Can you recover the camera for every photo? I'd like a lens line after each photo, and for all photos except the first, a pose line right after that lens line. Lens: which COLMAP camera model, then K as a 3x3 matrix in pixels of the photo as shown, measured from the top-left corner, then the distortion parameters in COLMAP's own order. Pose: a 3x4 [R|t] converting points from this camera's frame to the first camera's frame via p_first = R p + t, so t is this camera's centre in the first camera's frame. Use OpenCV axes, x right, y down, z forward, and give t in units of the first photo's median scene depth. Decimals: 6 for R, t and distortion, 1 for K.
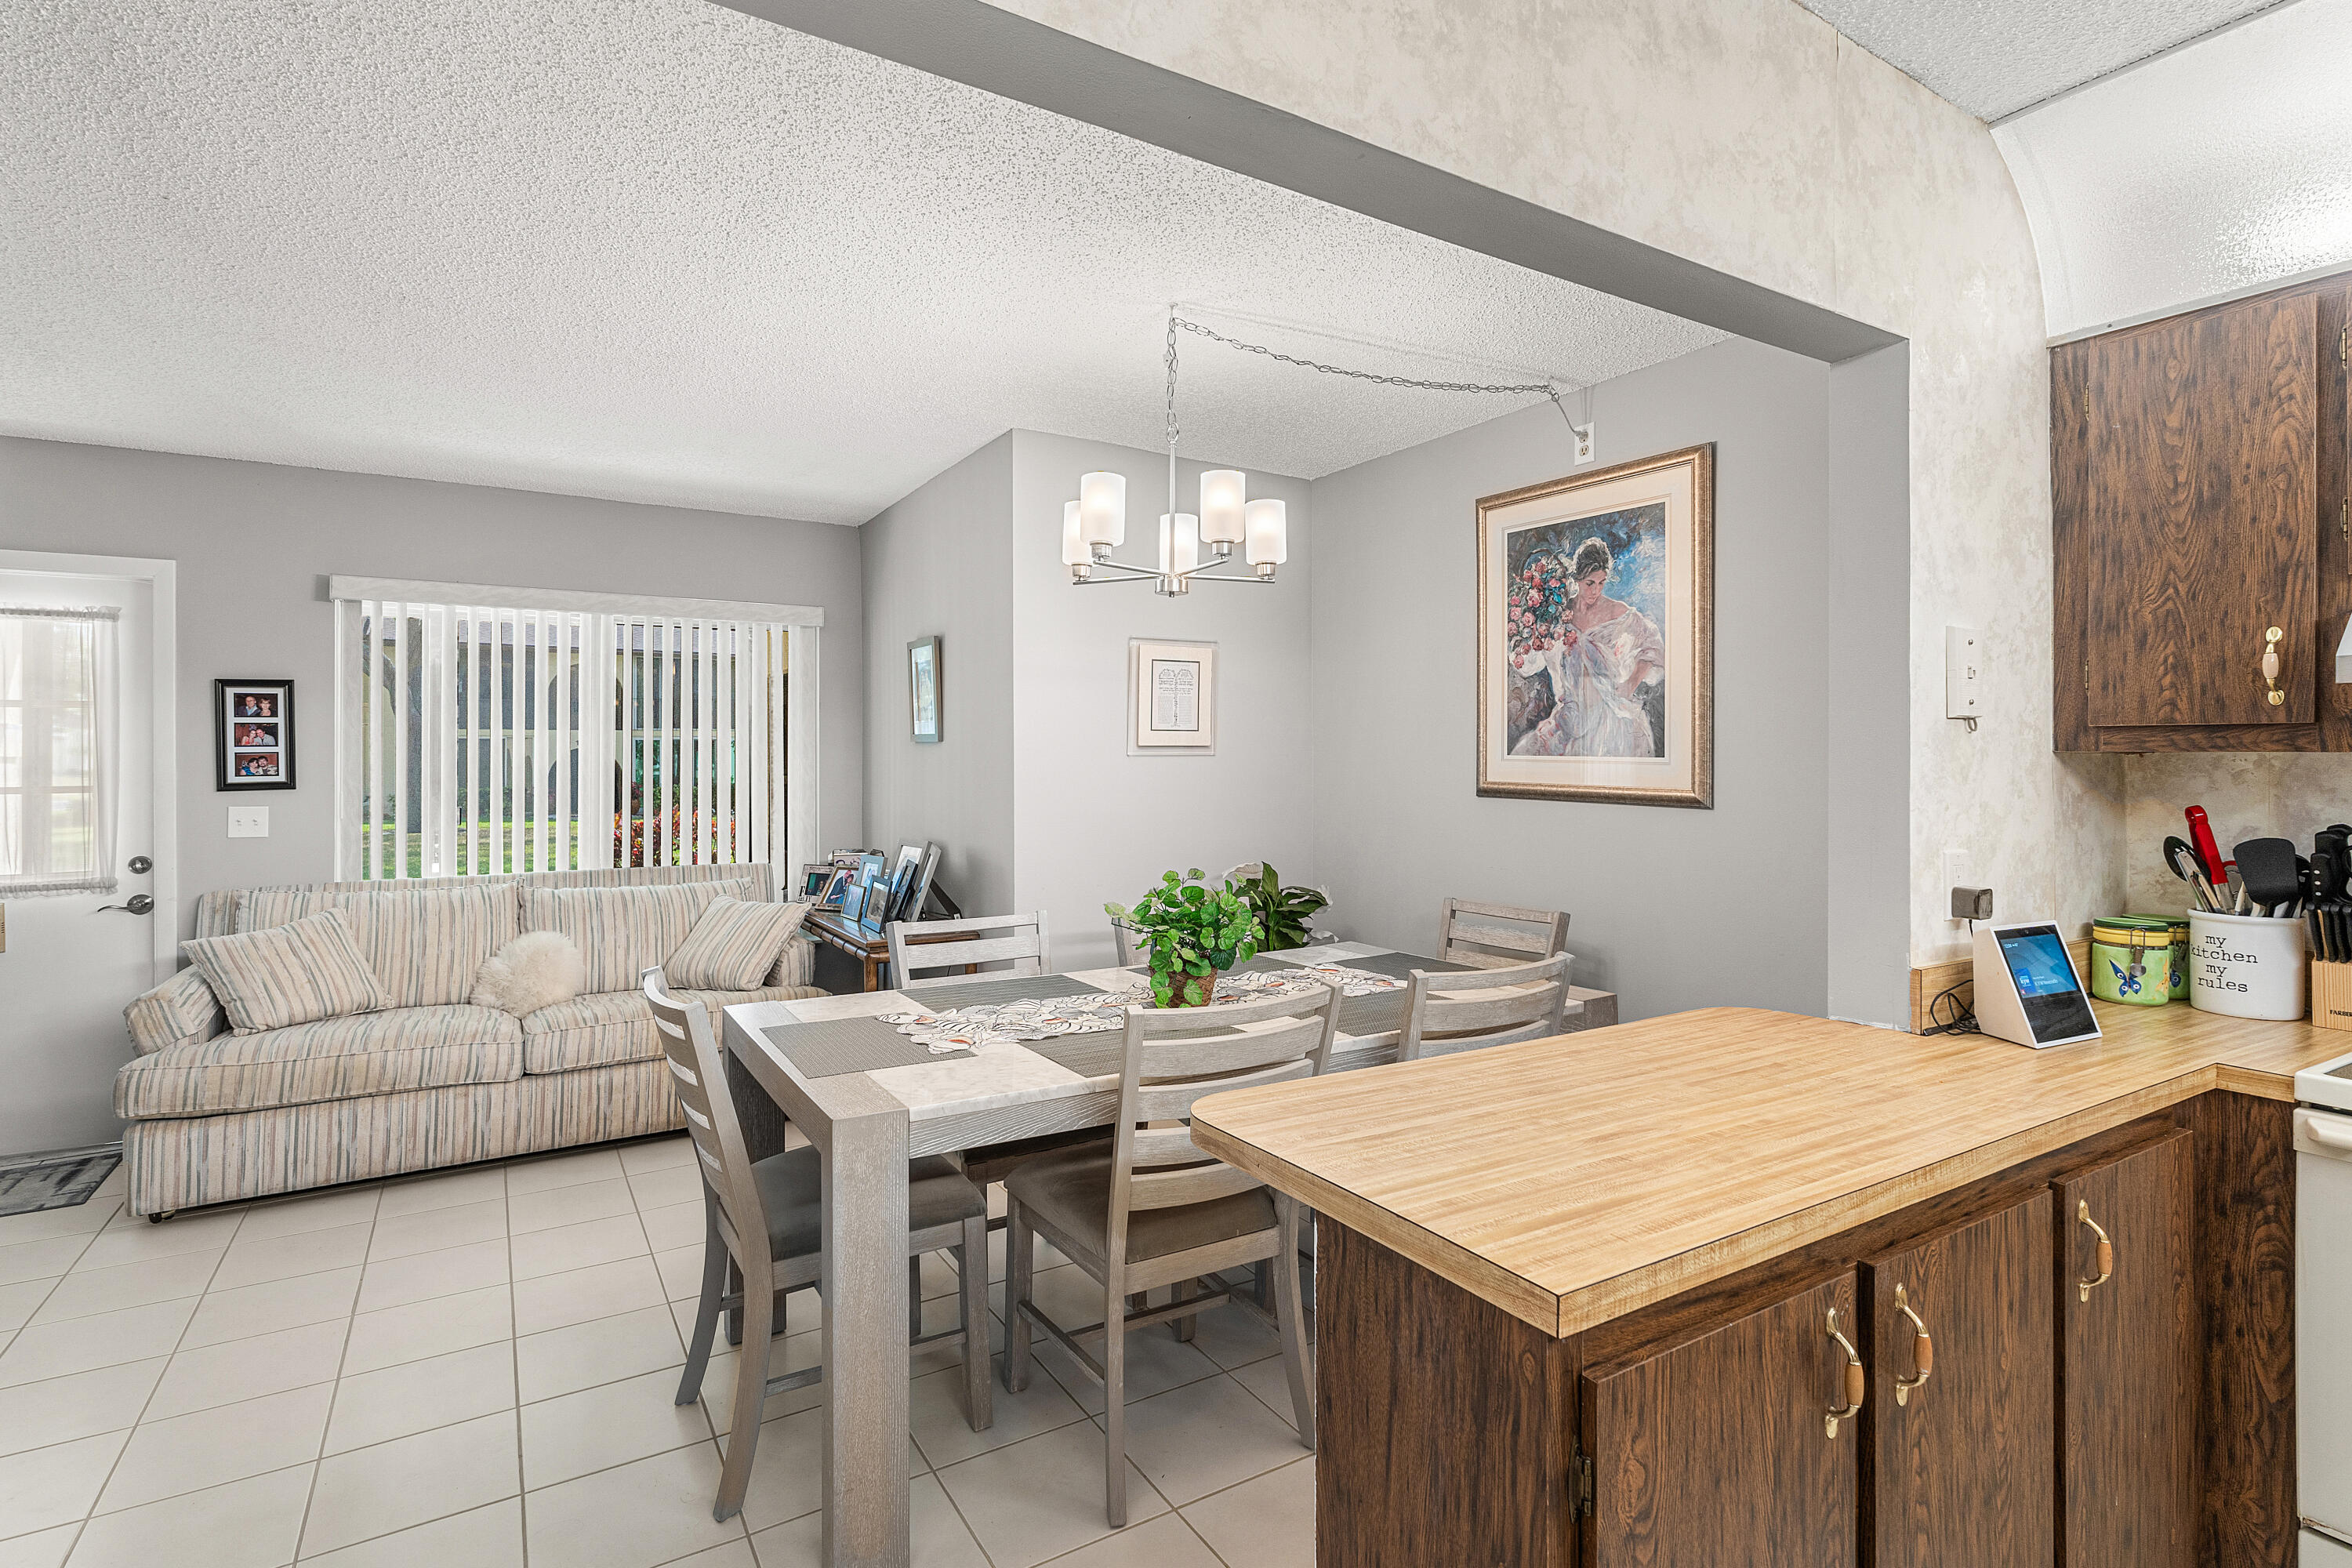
lens RADIAL K [[1130.4, 0, 1161.2], [0, 1130.4, 749.5], [0, 0, 1]] dist [0.004795, -0.001844]
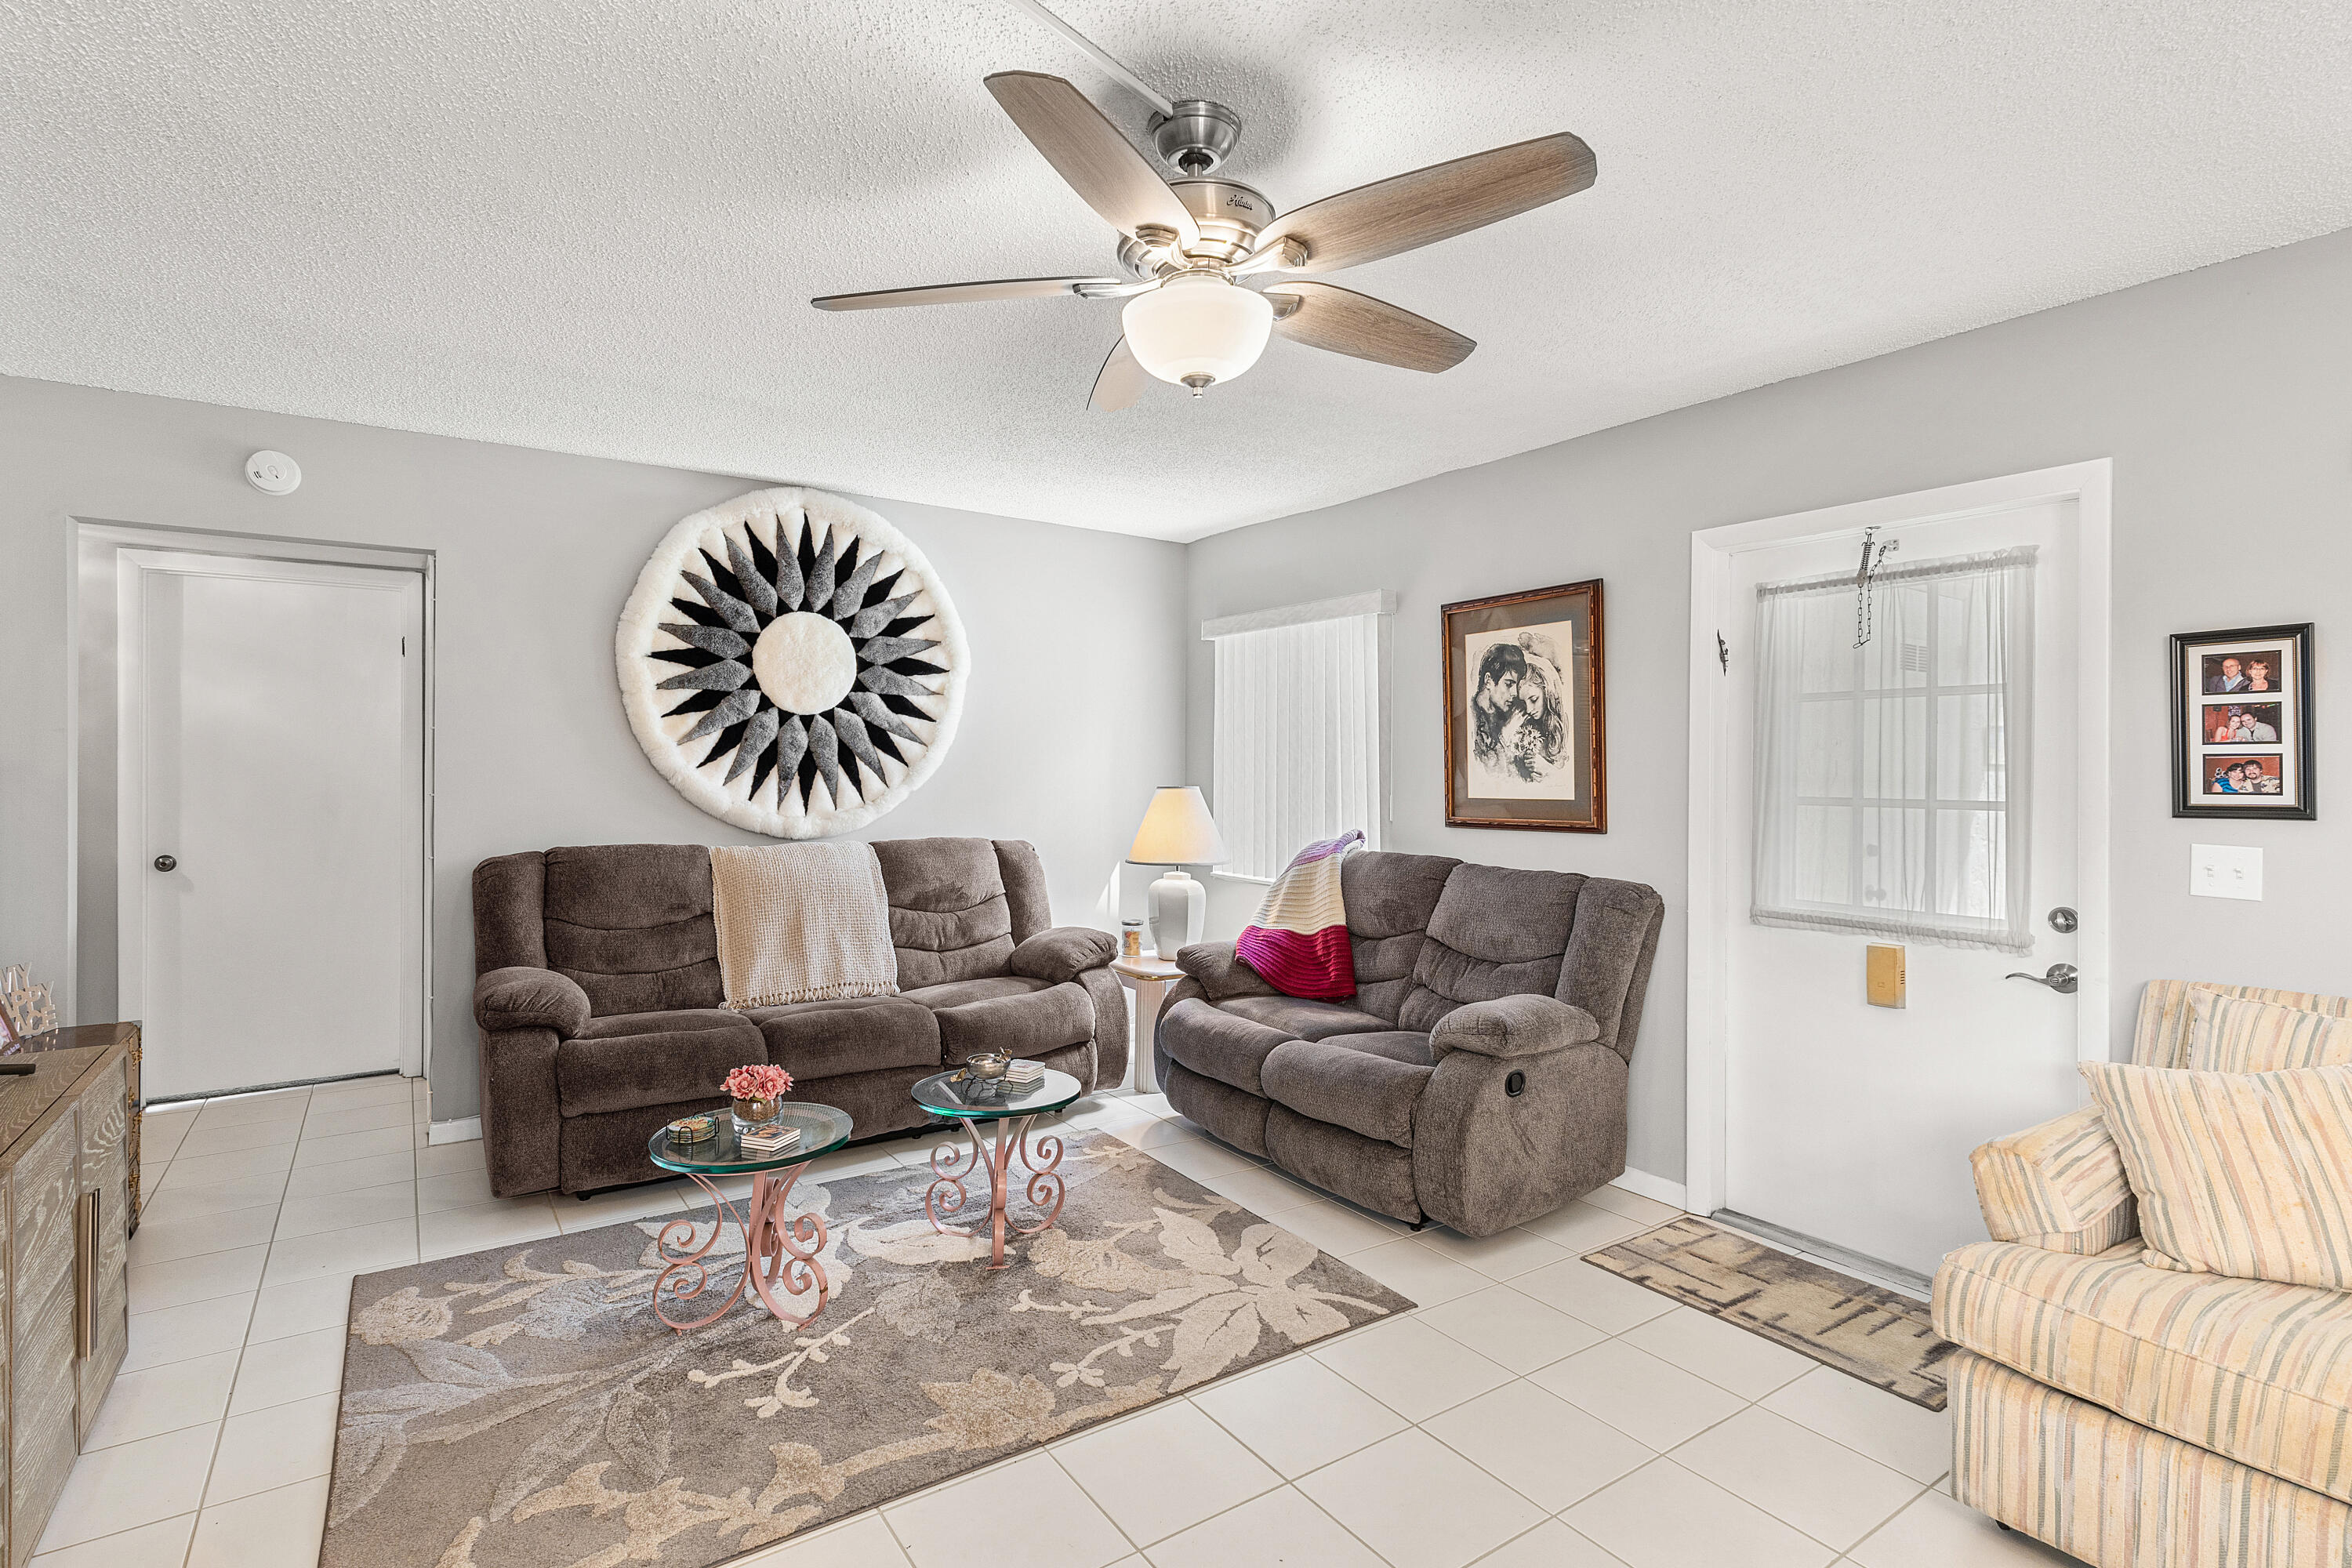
lens RADIAL K [[1130.4, 0, 1168.1], [0, 1130.4, 767.0], [0, 0, 1]] dist [0.004795, -0.001844]
pose [[0.055665, 0.004162, -0.998441, -0.527905], [-0.002256, 0.999989, 0.004042, 0.017629], [0.998447, 0.002027, 0.055674, 0.890117]]
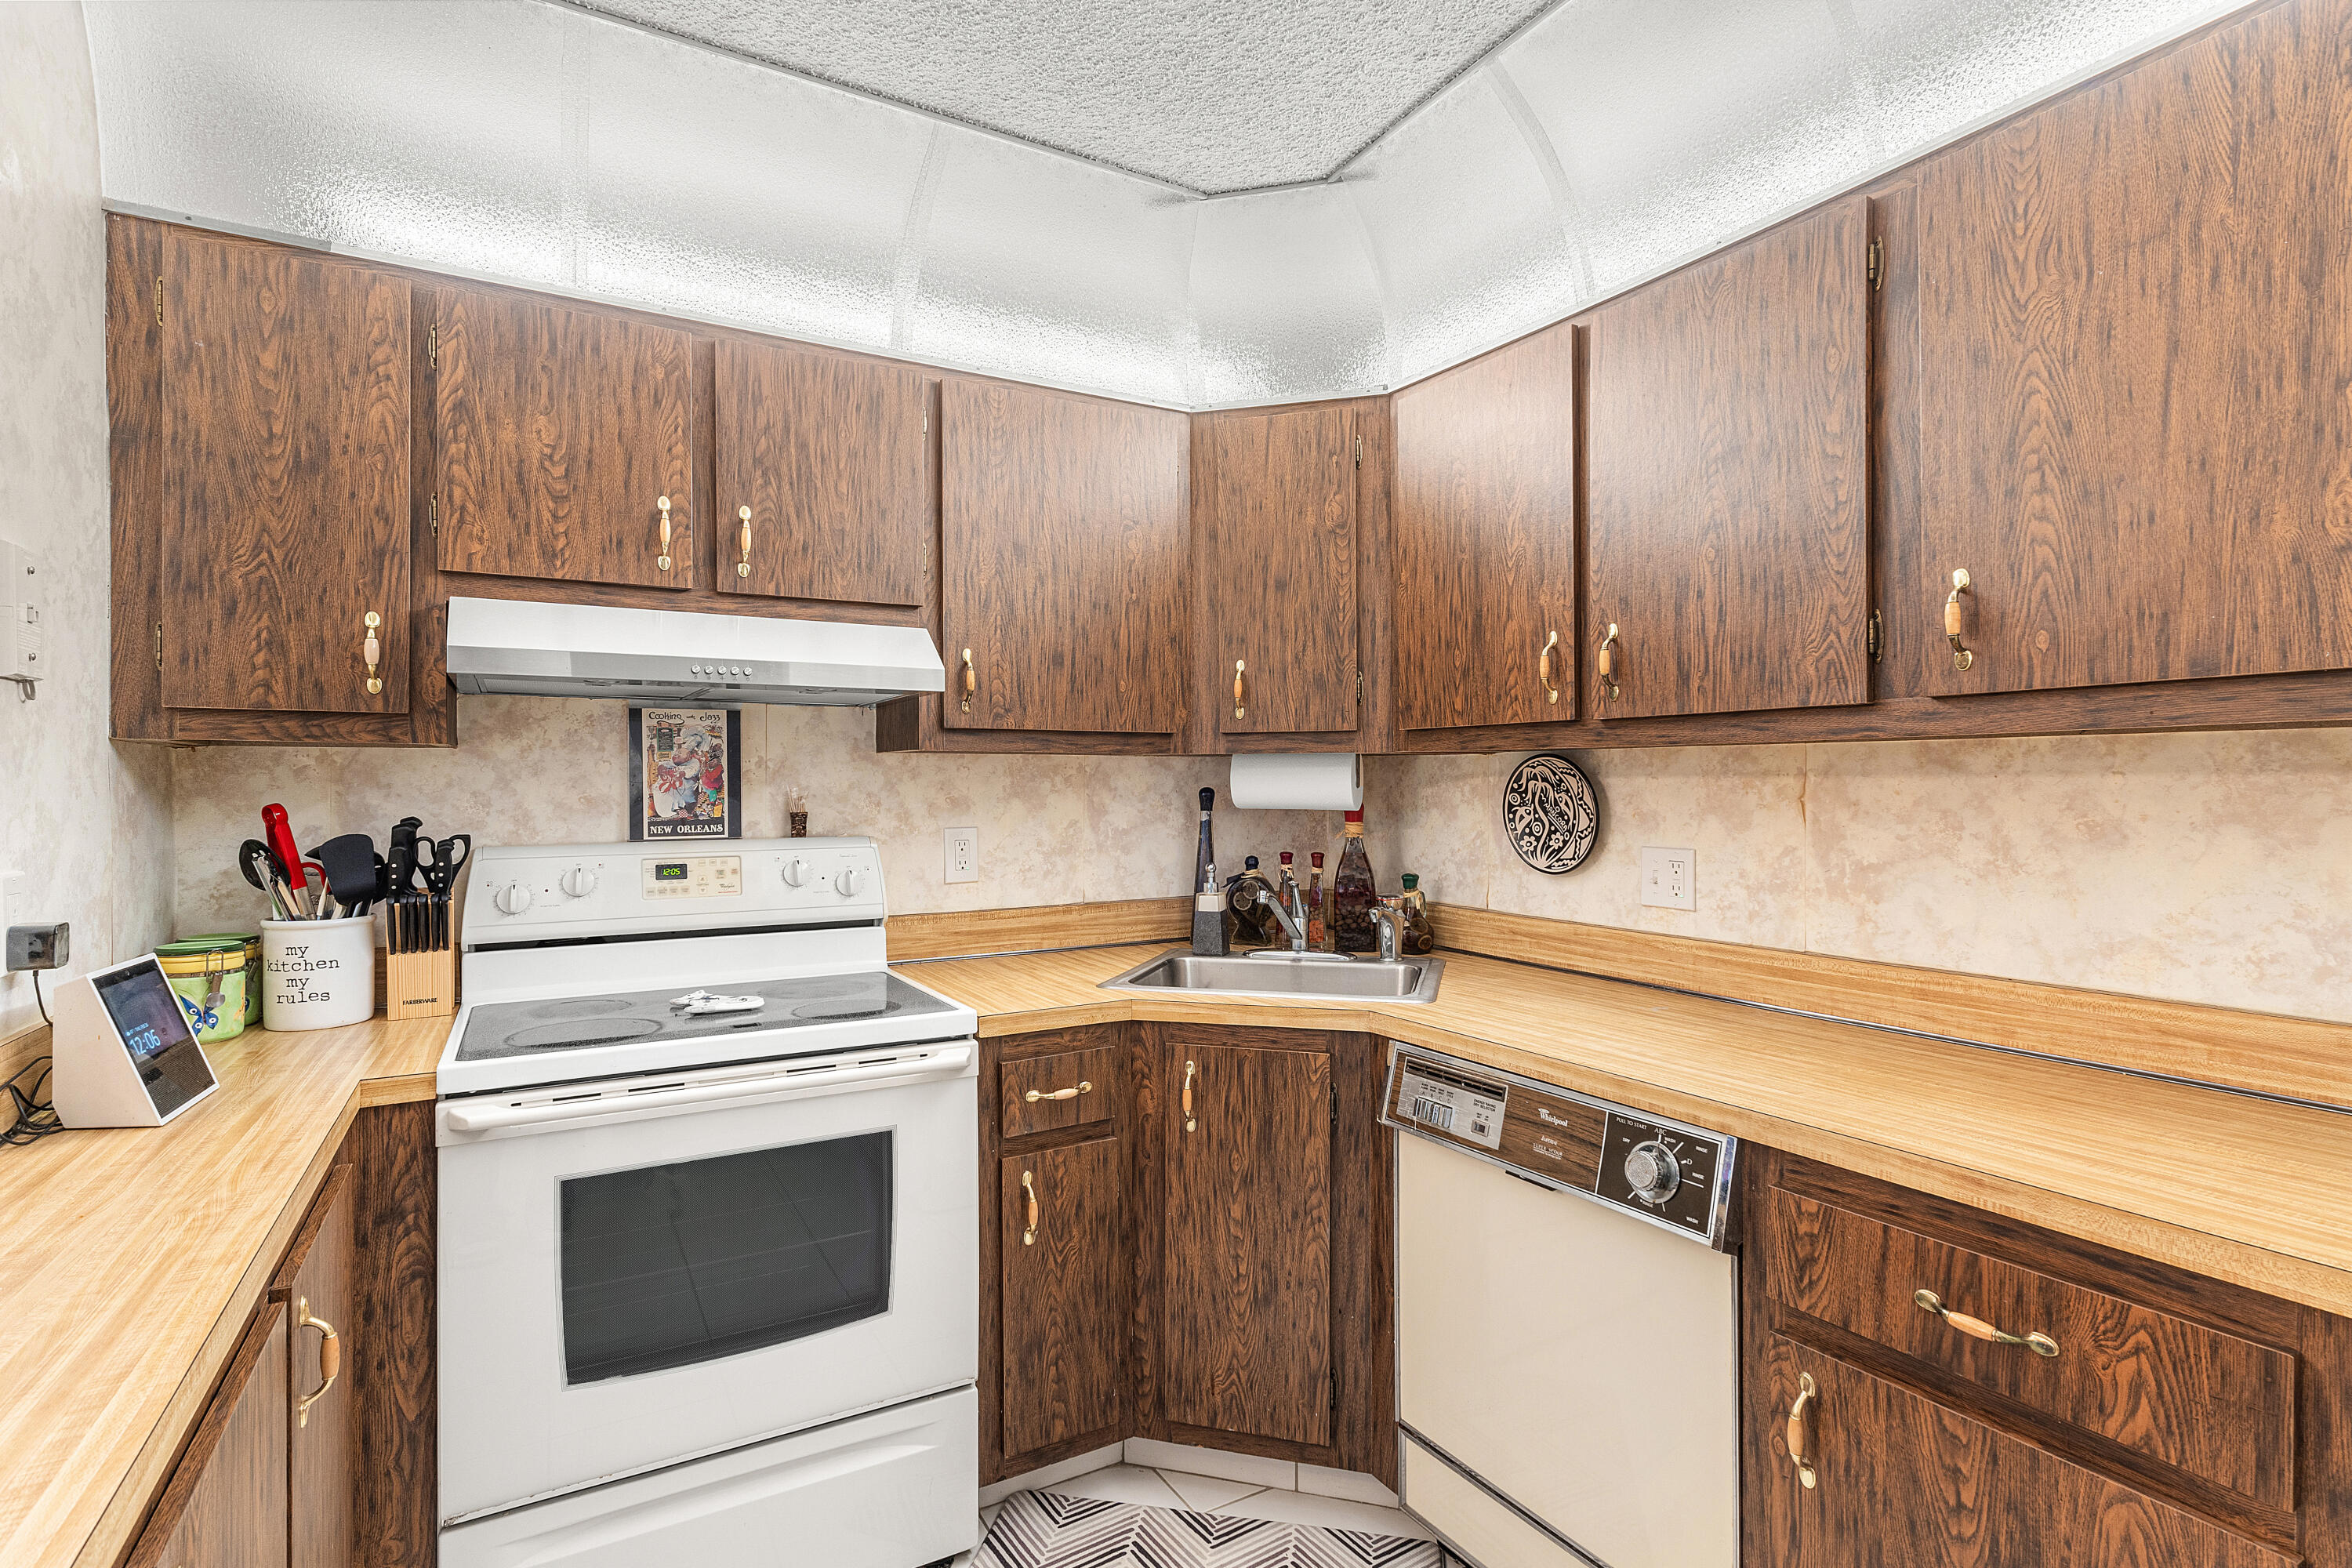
lens RADIAL K [[1130.4, 0, 1169.2], [0, 1130.4, 786.2], [0, 0, 1]] dist [0.004795, -0.001844]
pose [[0.028110, -0.001742, 0.999603, 0.040090], [-0.003728, 0.999991, 0.001847, 0.032192], [-0.999598, -0.003778, 0.028103, 0.275024]]
